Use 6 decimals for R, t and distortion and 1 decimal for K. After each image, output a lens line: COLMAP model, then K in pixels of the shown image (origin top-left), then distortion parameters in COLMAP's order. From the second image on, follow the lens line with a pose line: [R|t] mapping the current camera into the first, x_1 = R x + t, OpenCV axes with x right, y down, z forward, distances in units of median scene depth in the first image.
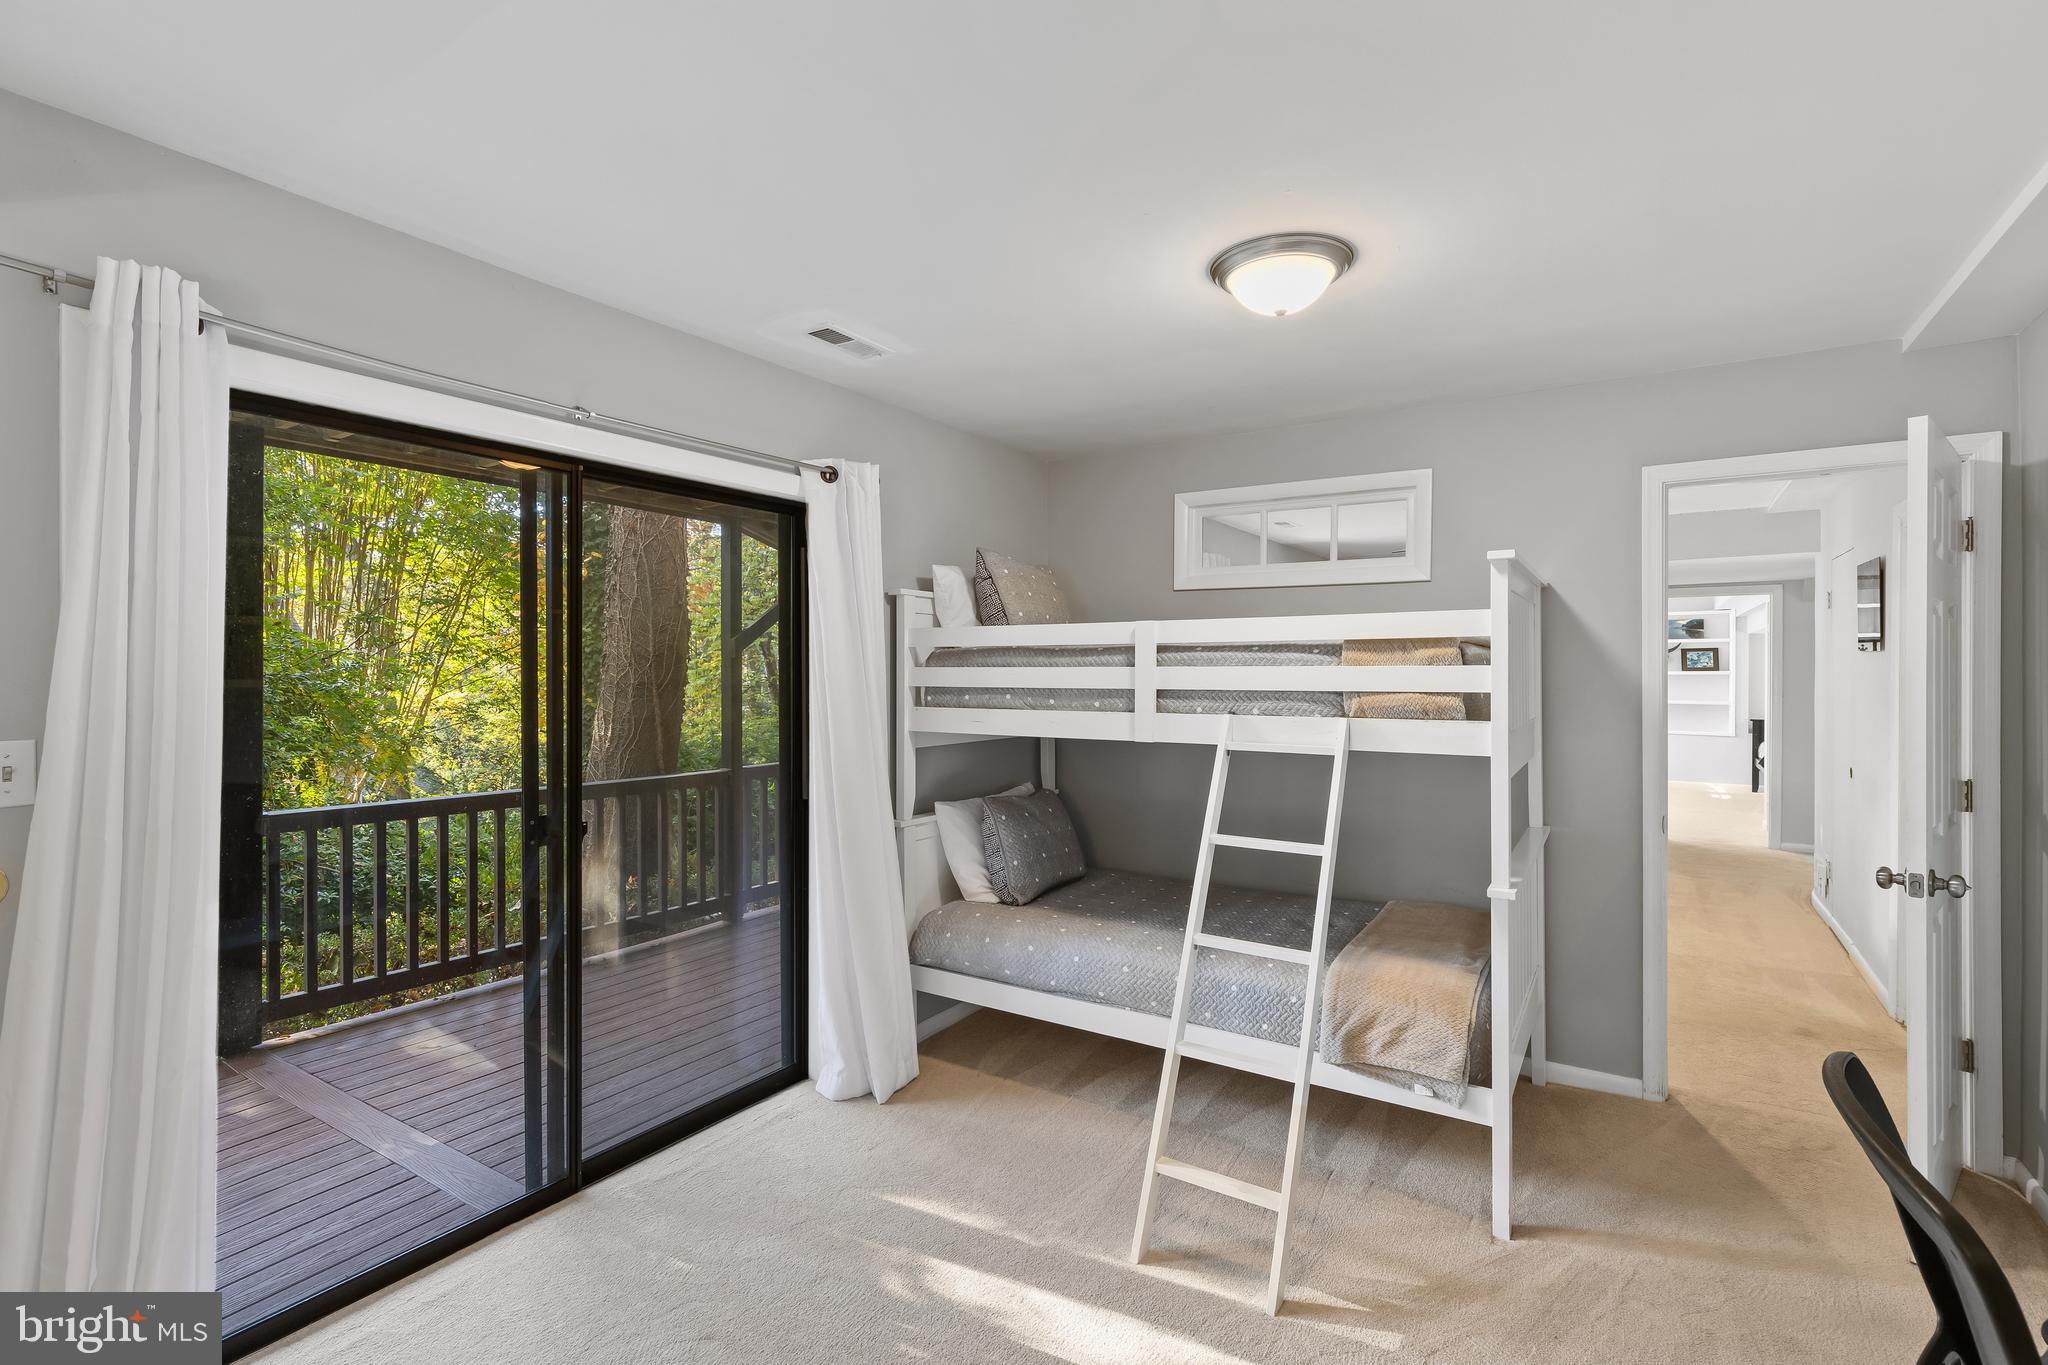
lens RADIAL K [[931.4, 0, 1021.1], [0, 931.4, 667.6], [0, 0, 1]] dist [0.008076, 0.000226]
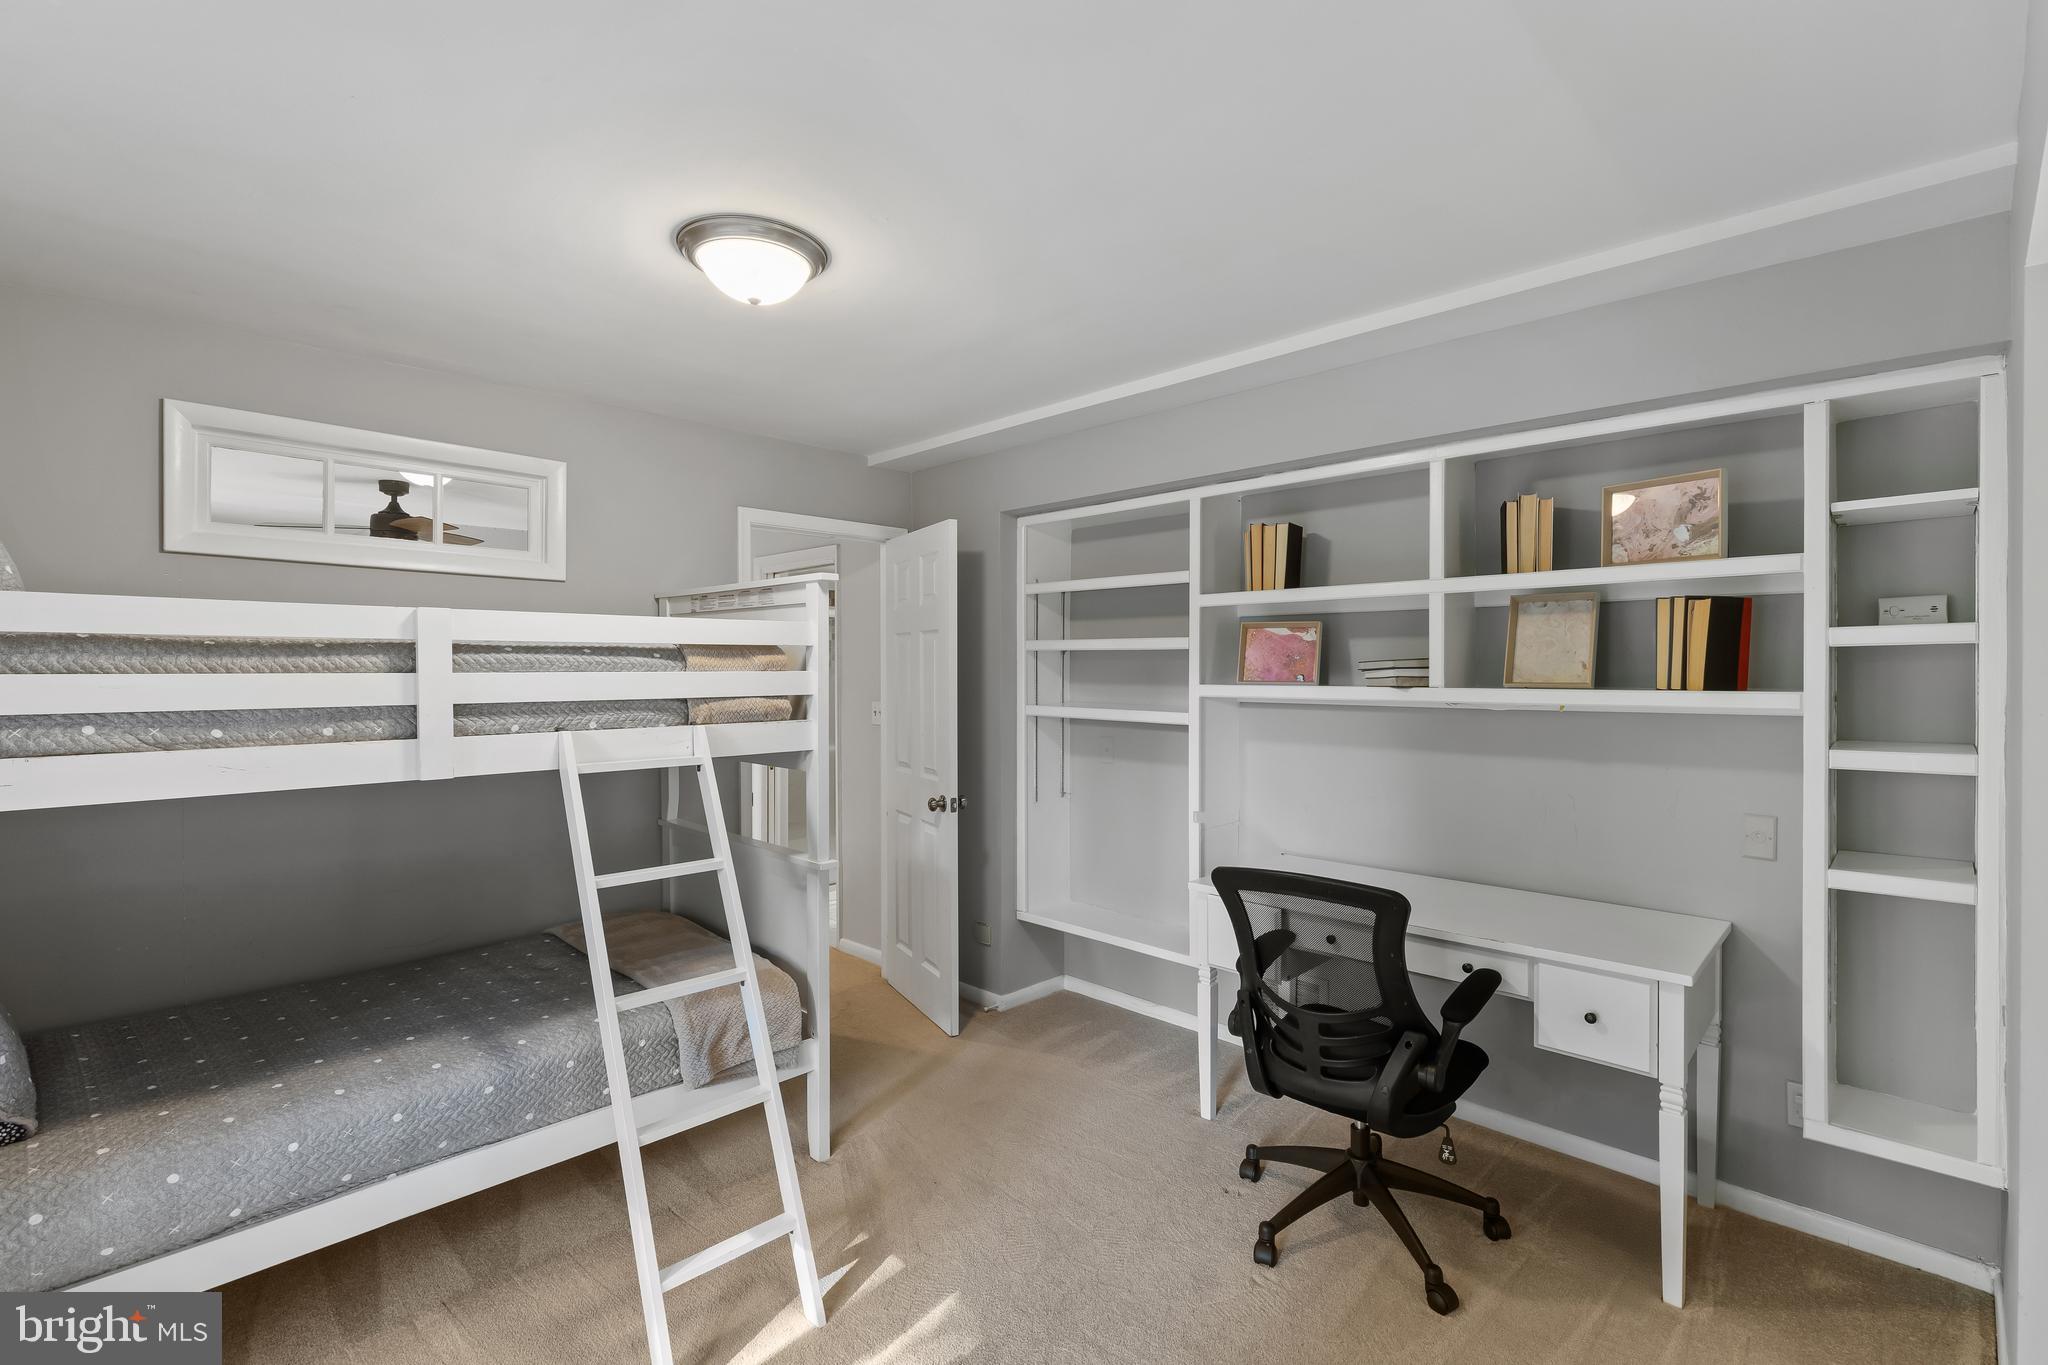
lens RADIAL K [[931.4, 0, 1029.2], [0, 931.4, 679.6], [0, 0, 1]] dist [0.008076, 0.000226]
pose [[0.203998, -0.008427, 0.978935, -0.487937], [0.003016, 0.999964, 0.007980, -0.000009], [-0.978967, 0.001324, 0.204016, 0.433696]]
